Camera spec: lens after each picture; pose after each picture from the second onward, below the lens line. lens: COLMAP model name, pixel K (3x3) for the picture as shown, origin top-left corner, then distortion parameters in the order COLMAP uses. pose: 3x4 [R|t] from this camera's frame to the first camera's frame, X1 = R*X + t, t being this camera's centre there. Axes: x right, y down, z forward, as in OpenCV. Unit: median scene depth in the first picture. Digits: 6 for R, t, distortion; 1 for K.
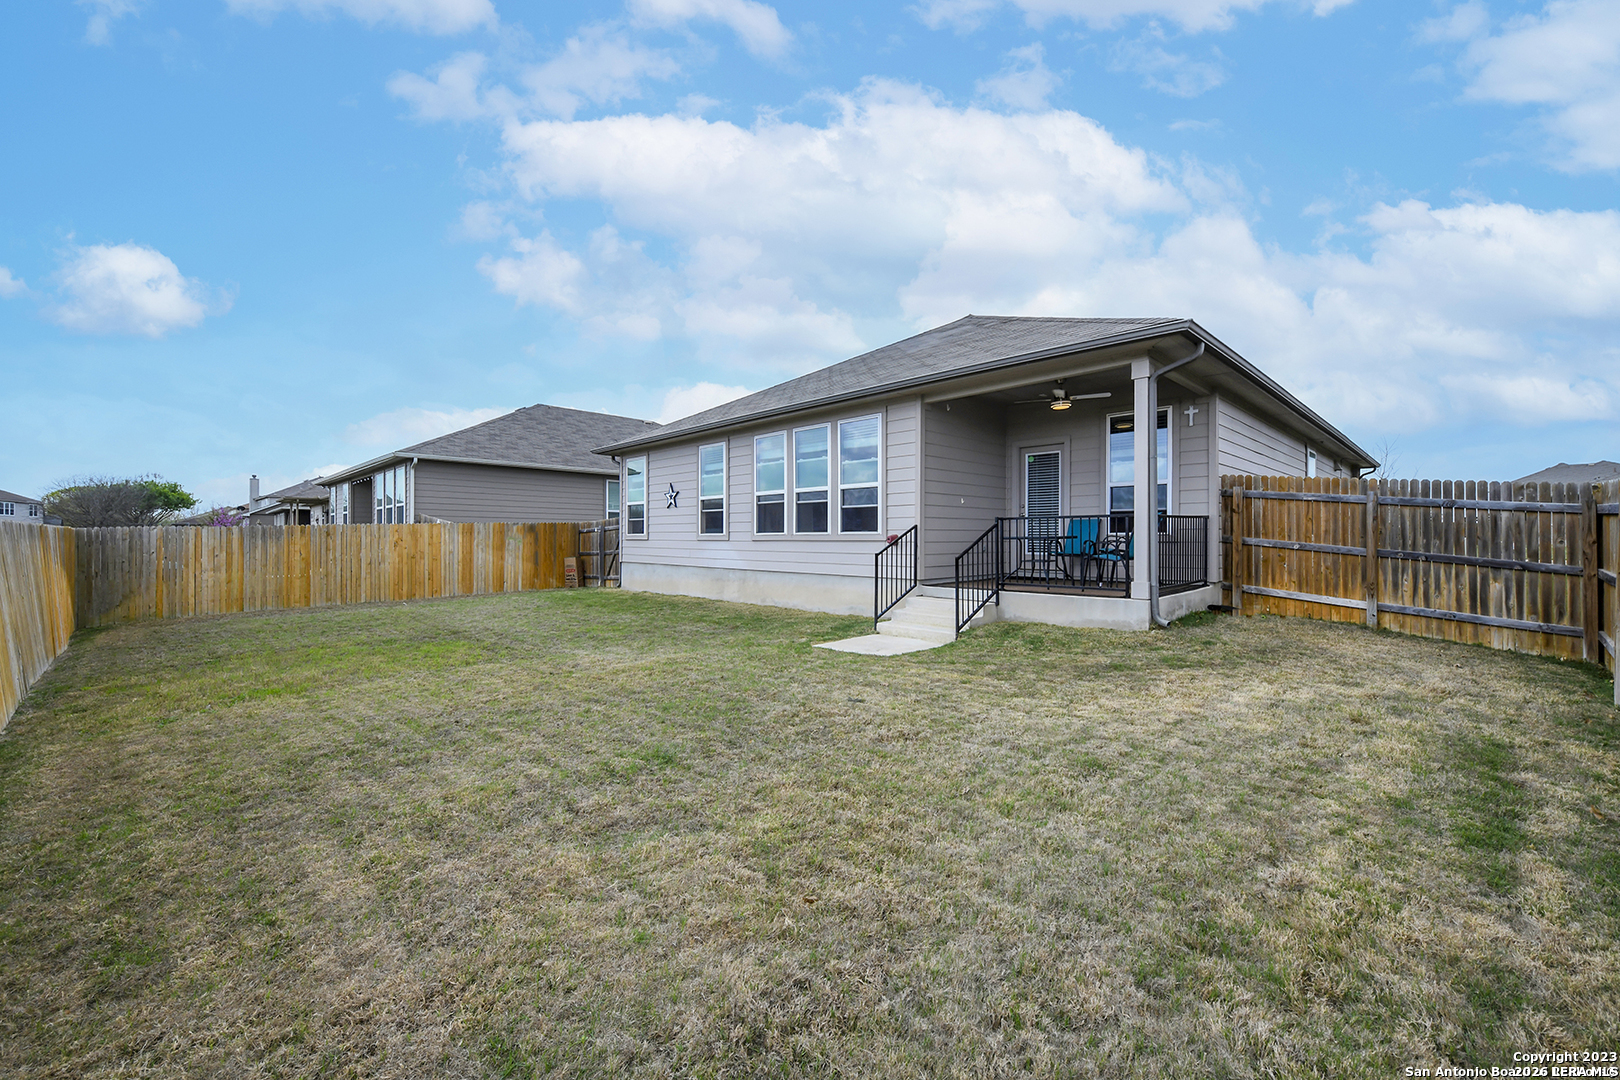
lens RADIAL K [[642.7, 0, 805.7], [0, 642.7, 540.5], [0, 0, 1]] dist [0.002032, -0.000984]
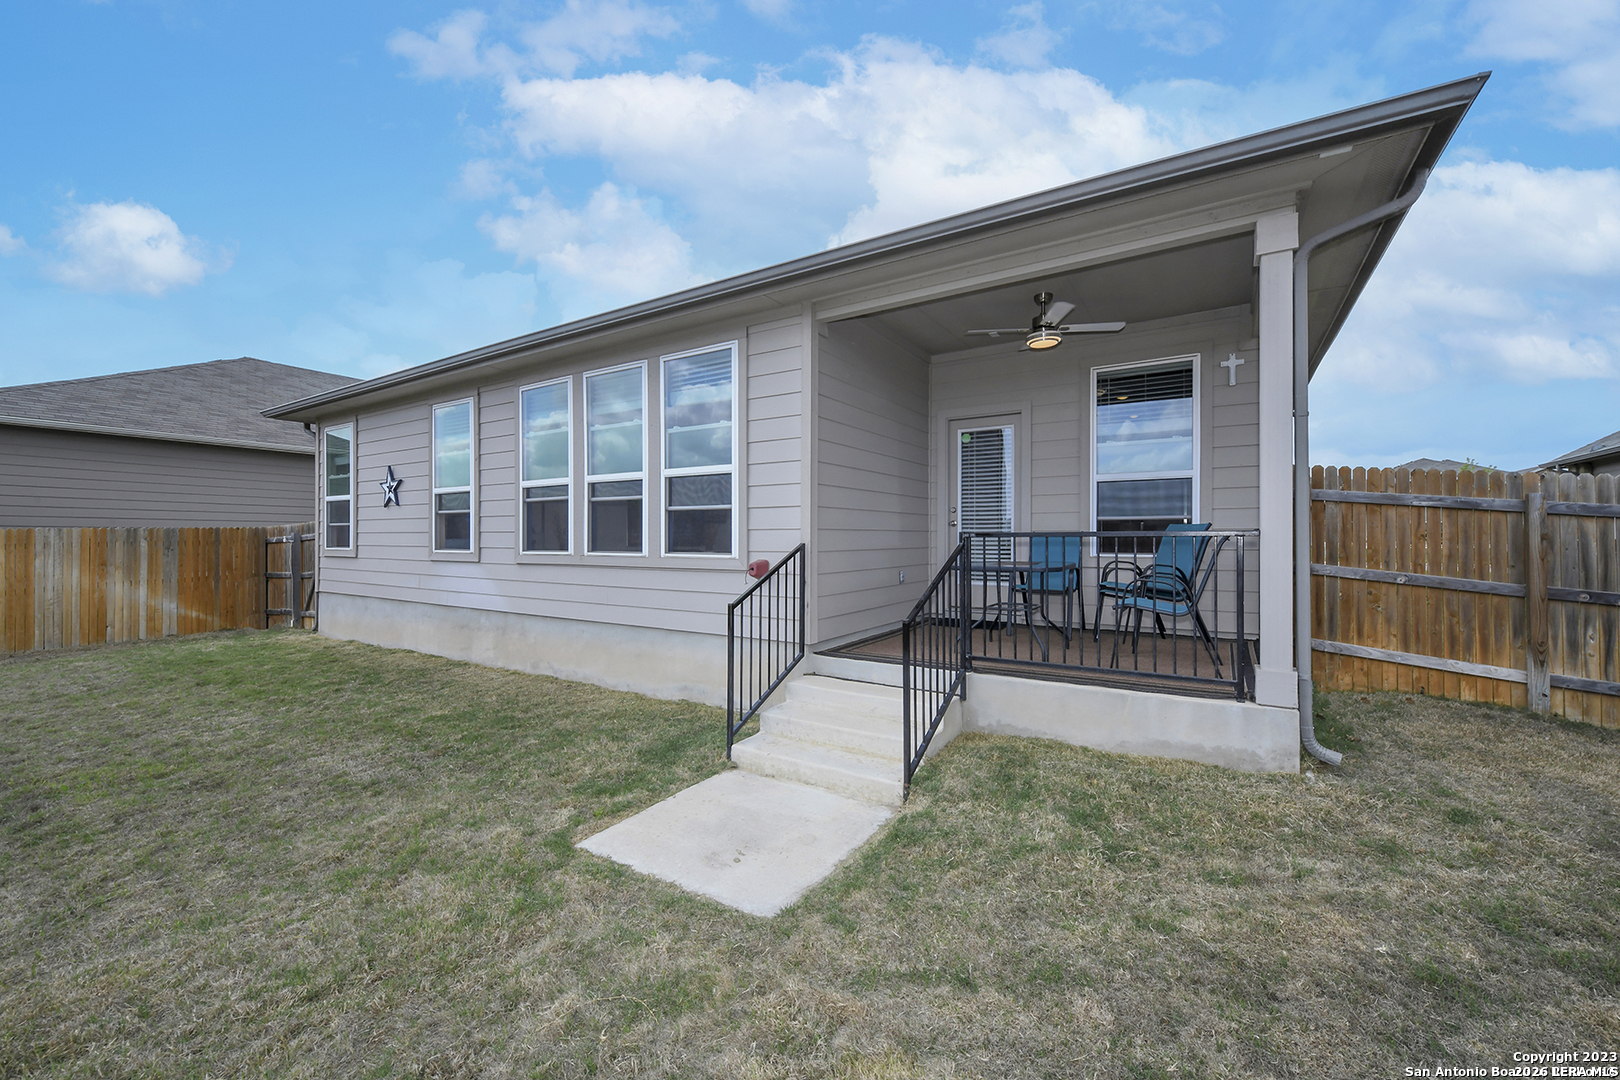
lens RADIAL K [[642.7, 0, 807.6], [0, 642.7, 541.3], [0, 0, 1]] dist [0.002032, -0.000984]
pose [[0.970770, -0.001512, 0.240005, 0.042270], [0.001572, 0.999999, -0.000058, -0.024279], [-0.240005, 0.000433, 0.970772, 0.443998]]
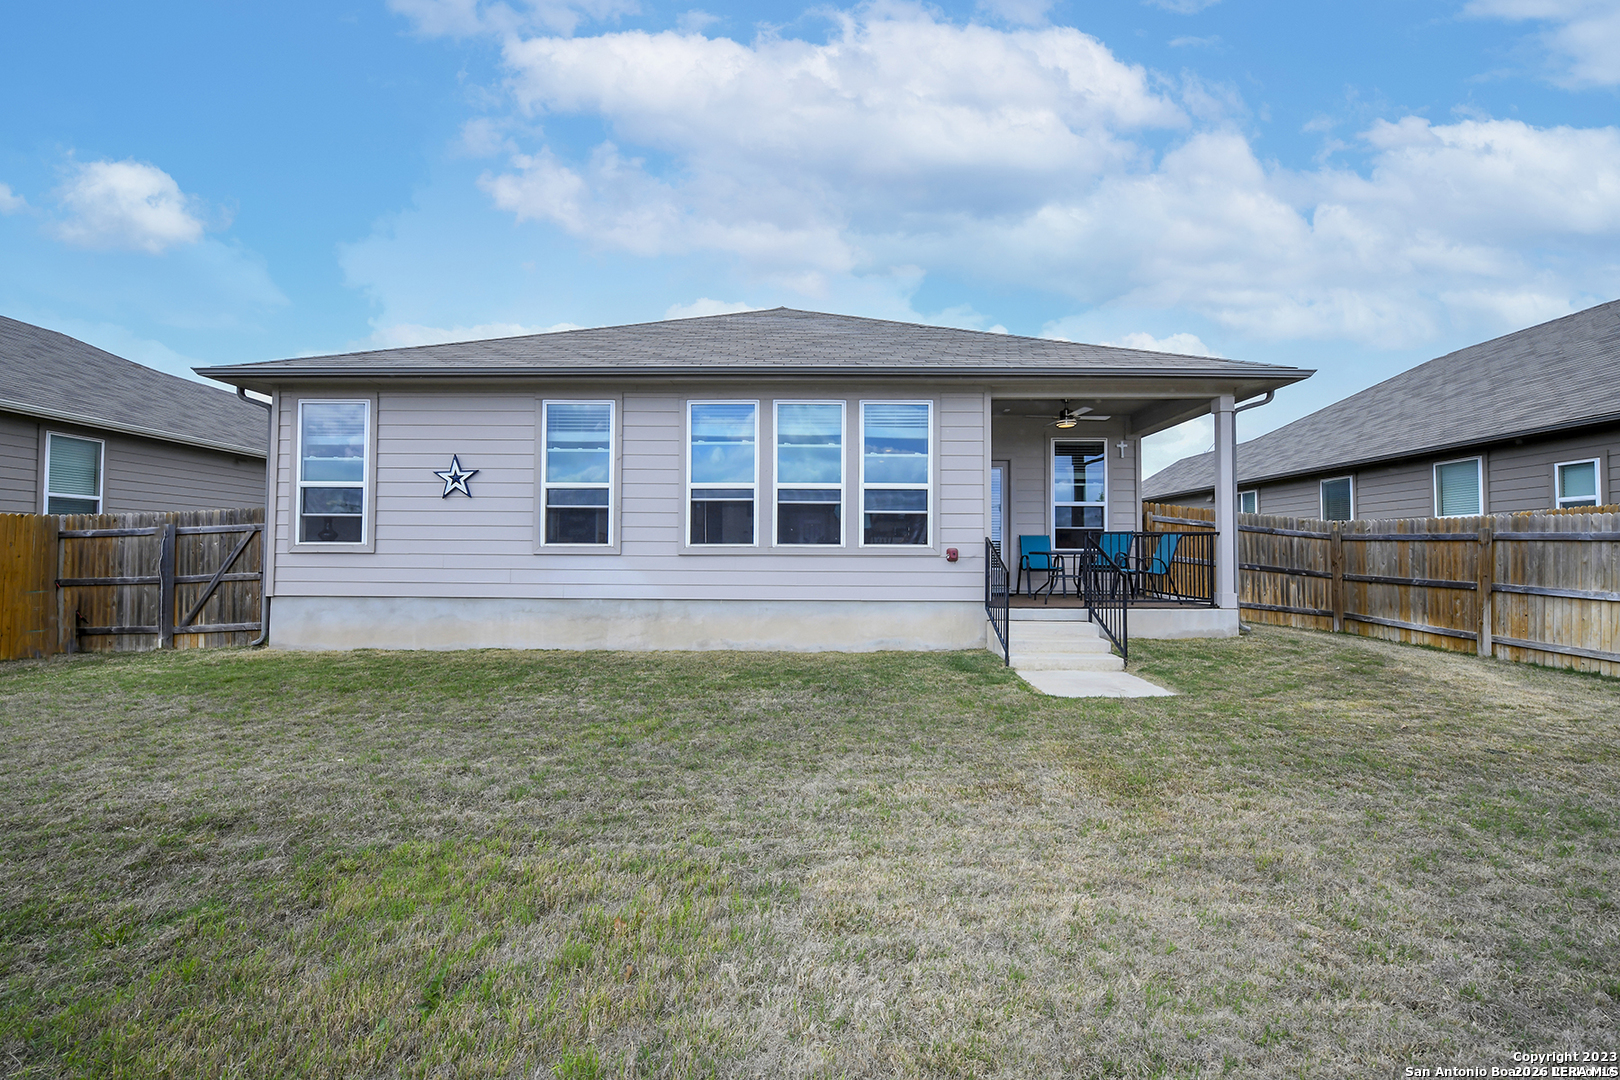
lens RADIAL K [[642.7, 0, 815.5], [0, 642.7, 537.5], [0, 0, 1]] dist [0.002032, -0.000984]
pose [[0.694708, 0.020852, 0.718989, -0.568004], [-0.001384, 0.999617, -0.027654, 0.000097], [-0.719290, 0.018216, 0.694471, 0.535241]]
